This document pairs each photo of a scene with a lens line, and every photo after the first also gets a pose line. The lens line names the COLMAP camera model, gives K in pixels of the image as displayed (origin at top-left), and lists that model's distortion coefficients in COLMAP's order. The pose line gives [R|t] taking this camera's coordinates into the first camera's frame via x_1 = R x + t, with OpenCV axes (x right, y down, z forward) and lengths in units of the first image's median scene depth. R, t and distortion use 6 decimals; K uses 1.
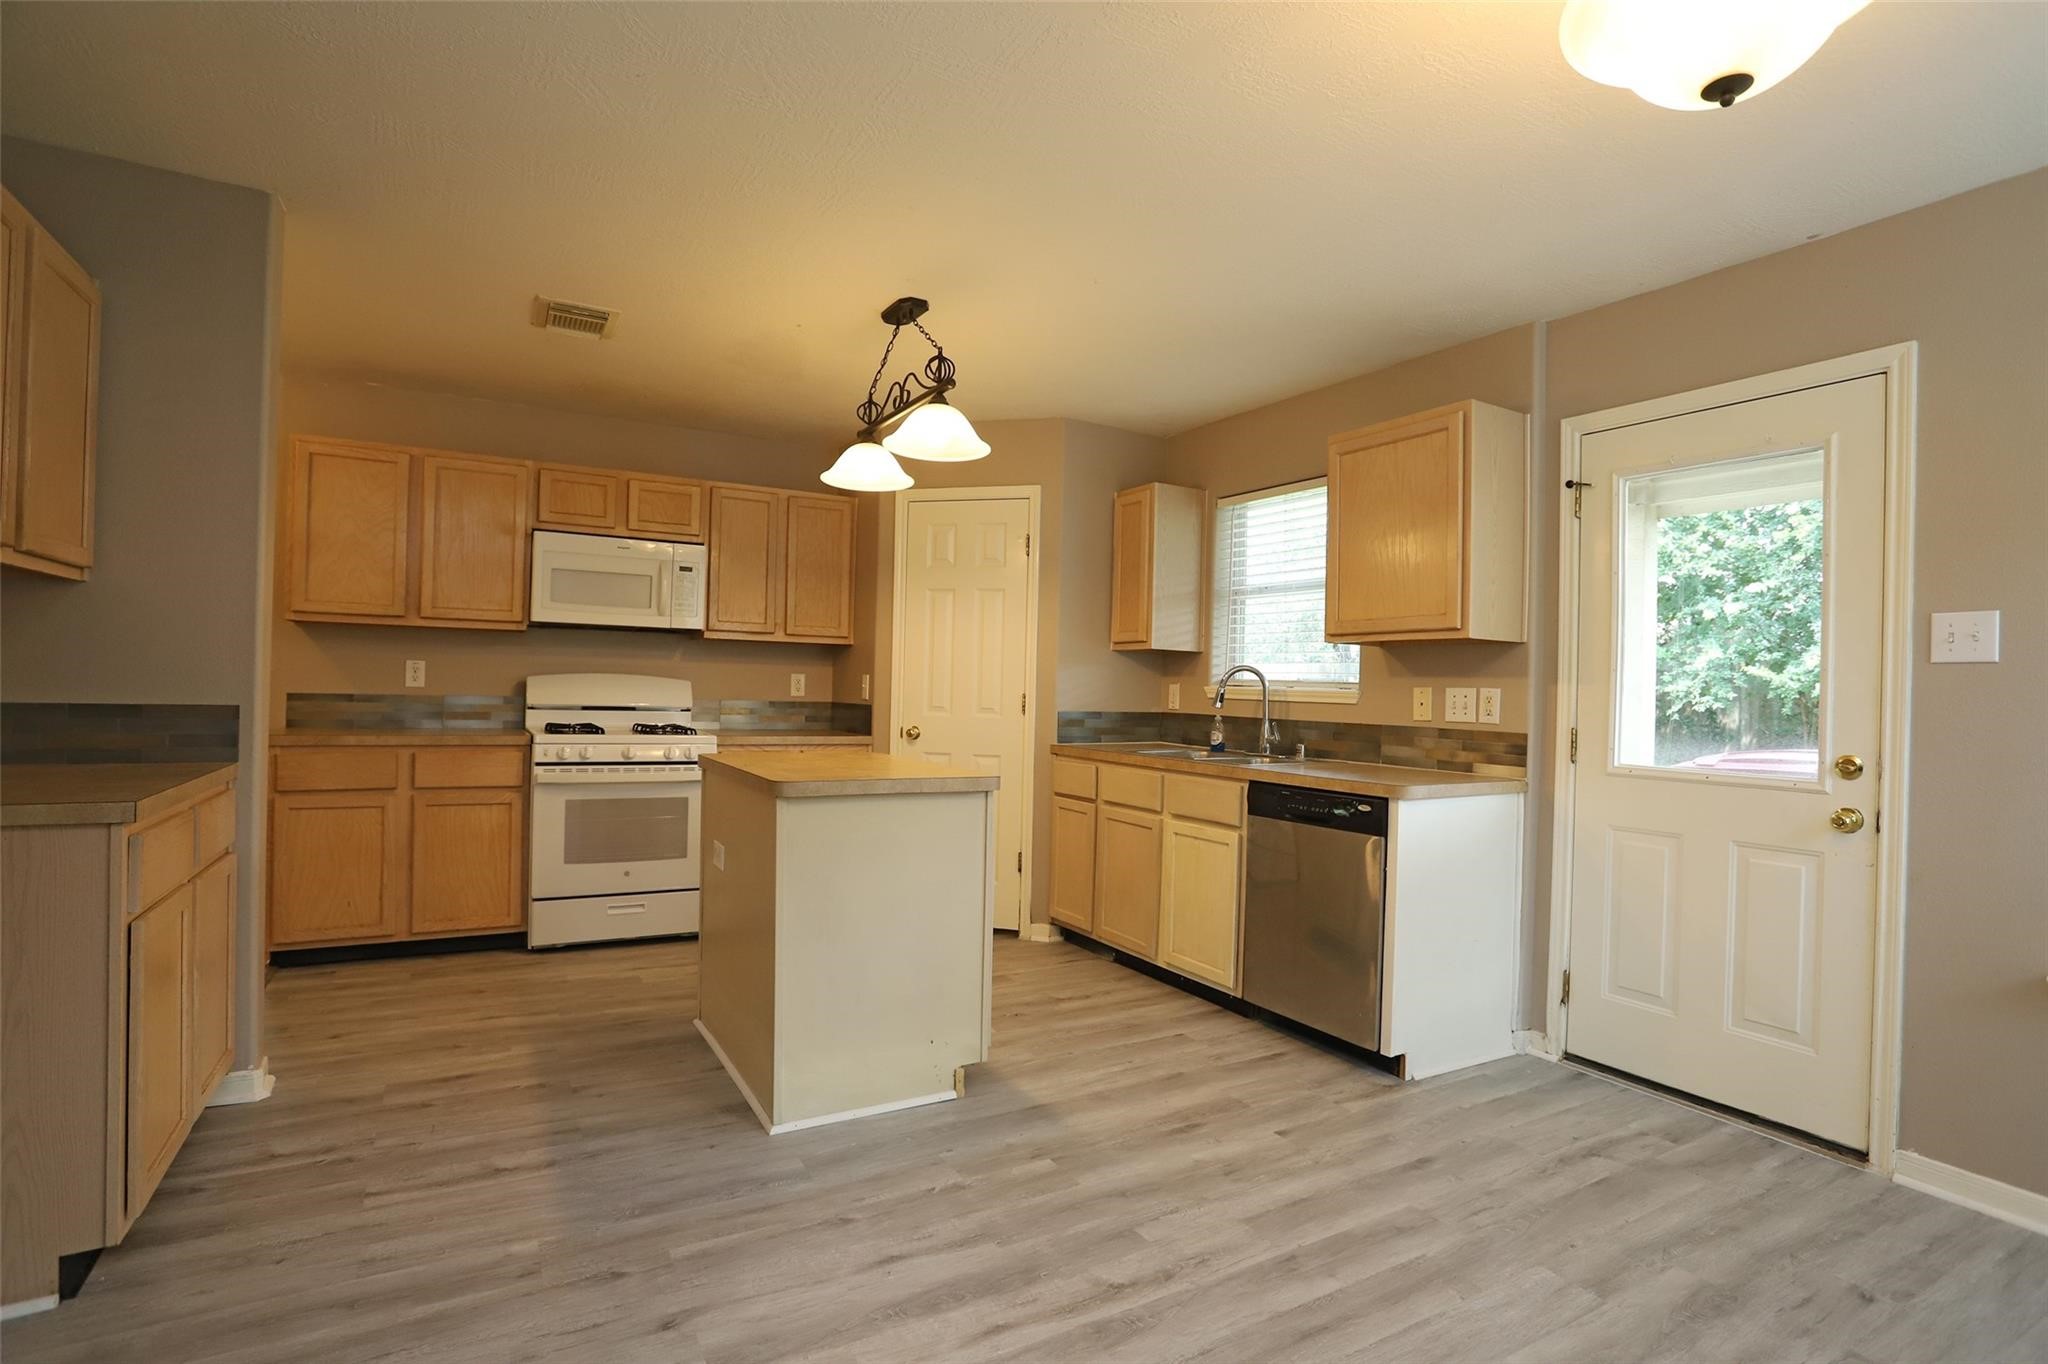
lens RADIAL K [[994.8, 0, 1024.0], [0, 994.8, 682.0], [0, 0, 1]] dist [-0.082020, 0.037484]
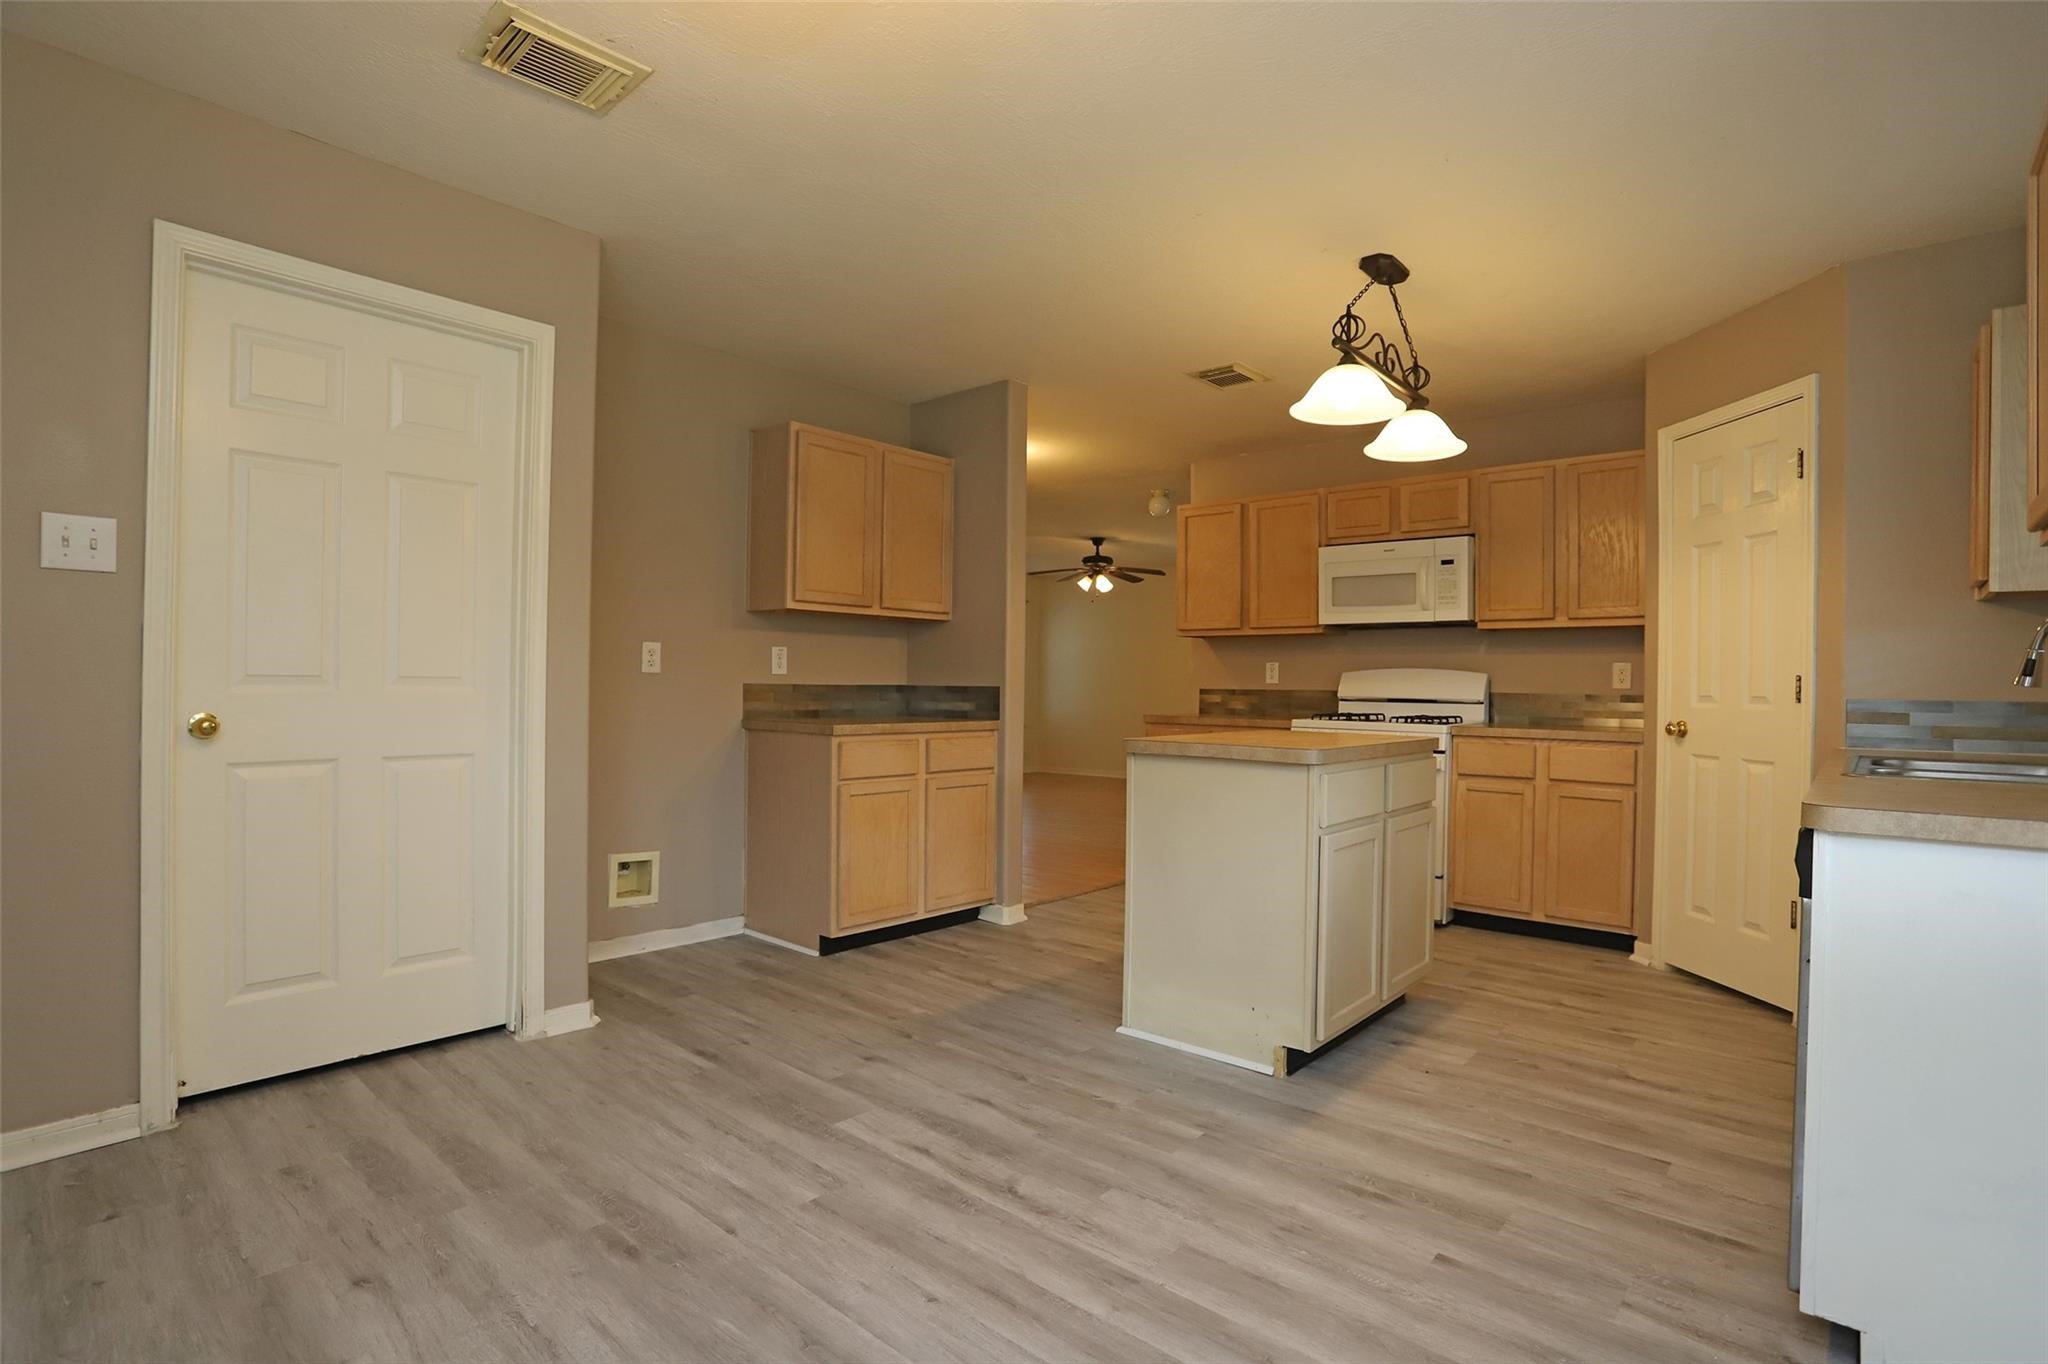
lens RADIAL K [[994.8, 0, 1024.0], [0, 994.8, 682.0], [0, 0, 1]] dist [-0.082020, 0.037484]
pose [[0.315003, -0.023056, -0.948810, 0.774728], [0.001853, 0.999718, -0.023678, 0.052074], [0.949089, 0.005700, 0.314957, 0.444522]]
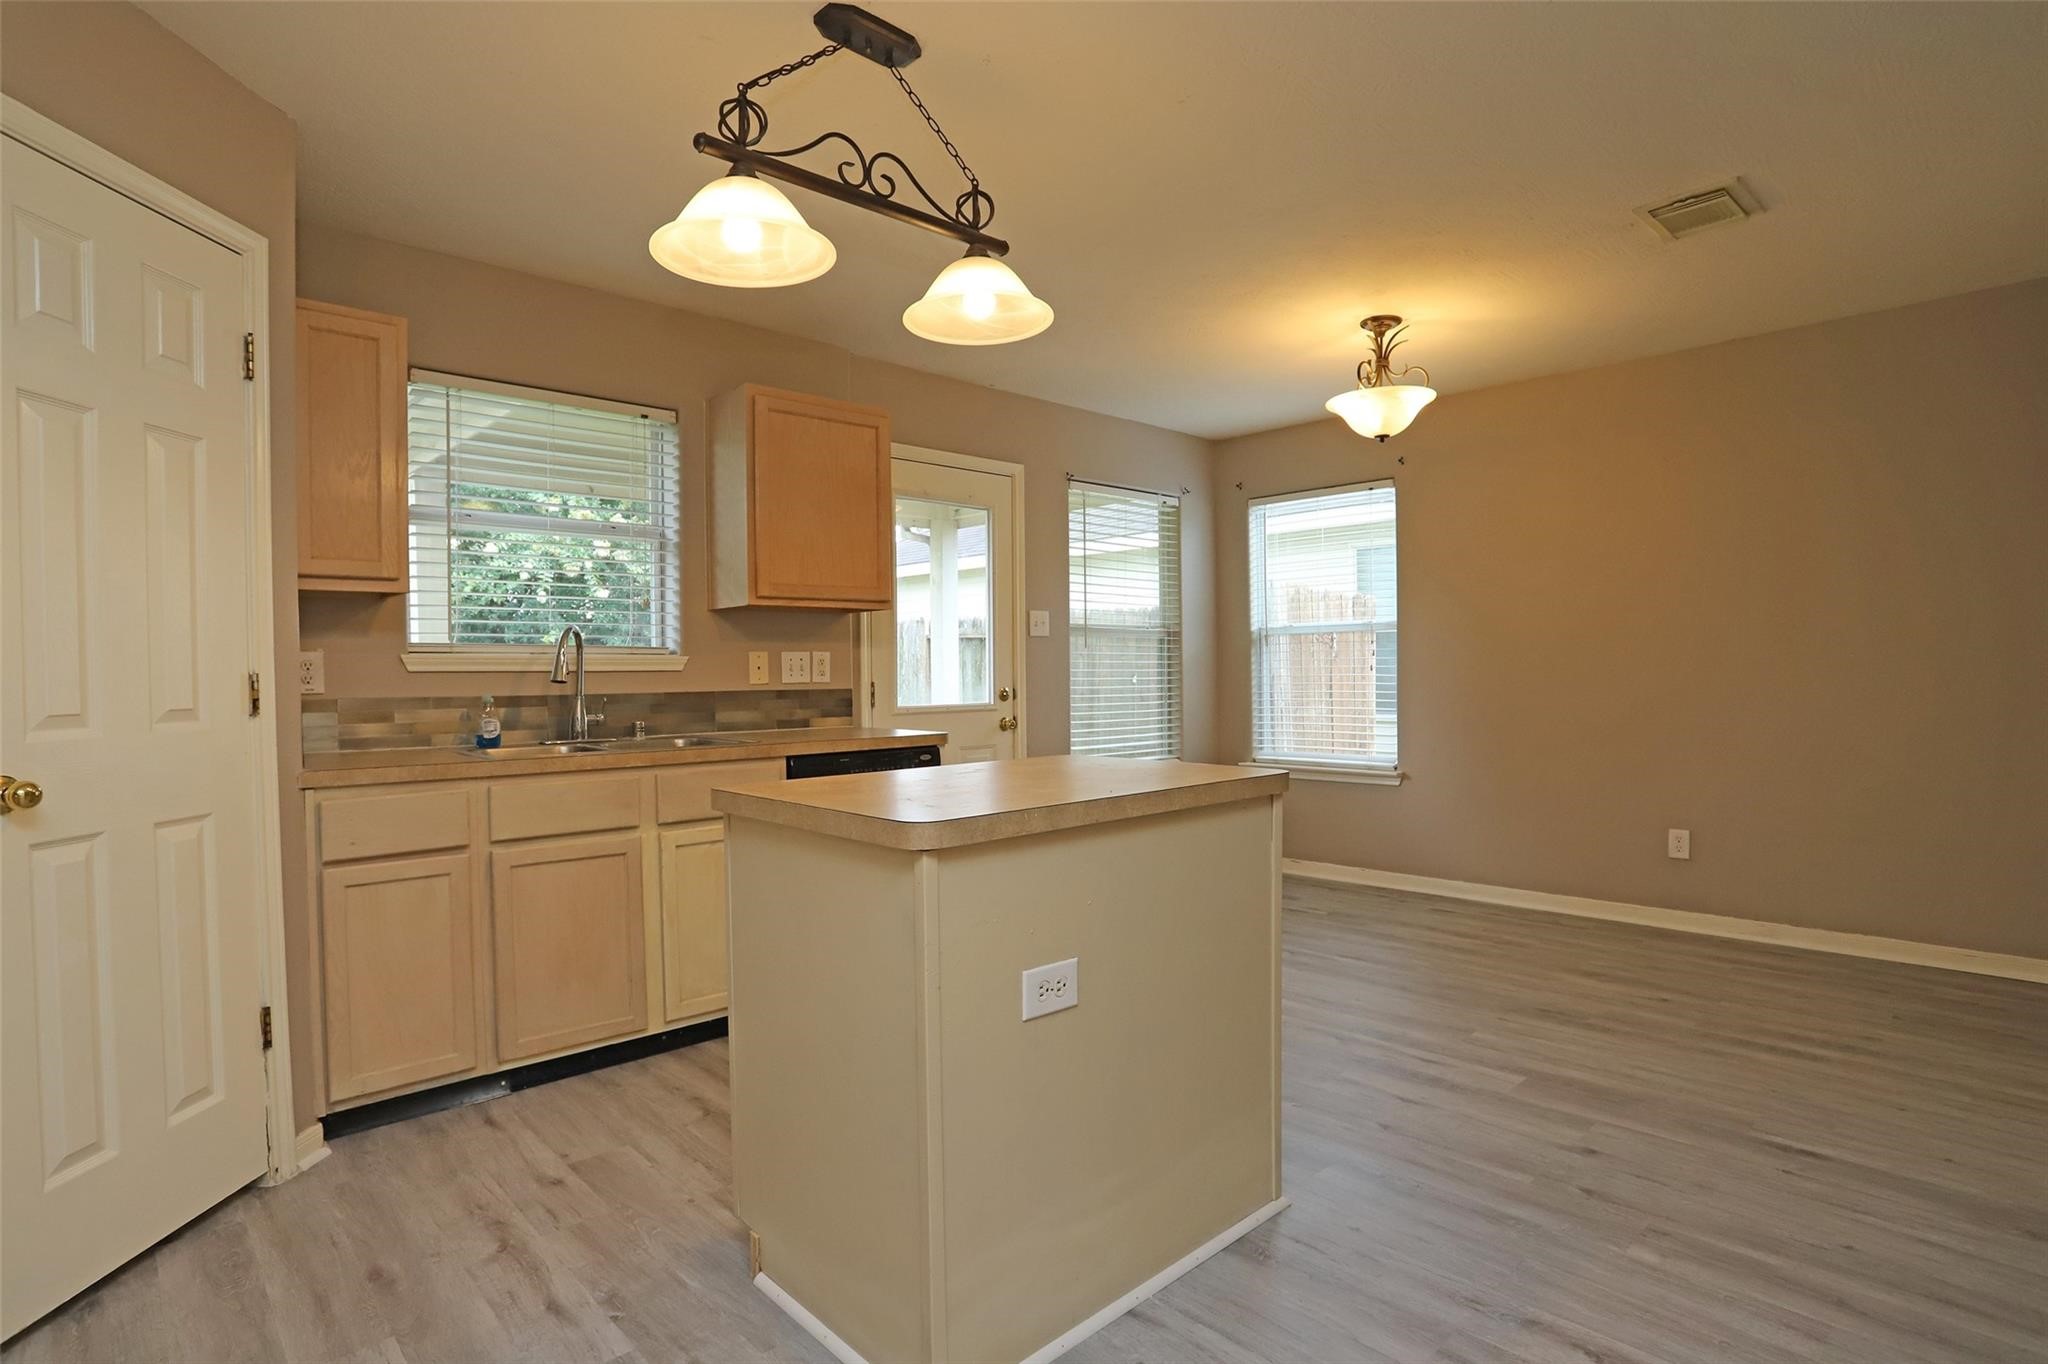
lens RADIAL K [[1026.0, 0, 1024.0], [0, 1026.0, 682.0], [0, 0, 1]] dist [-0.075432, 0.028140]
pose [[-0.230266, -0.035751, 0.972471, -0.894031], [0.000004, 0.999325, 0.036739, -0.002864], [-0.973128, 0.008463, -0.230111, 1.243905]]
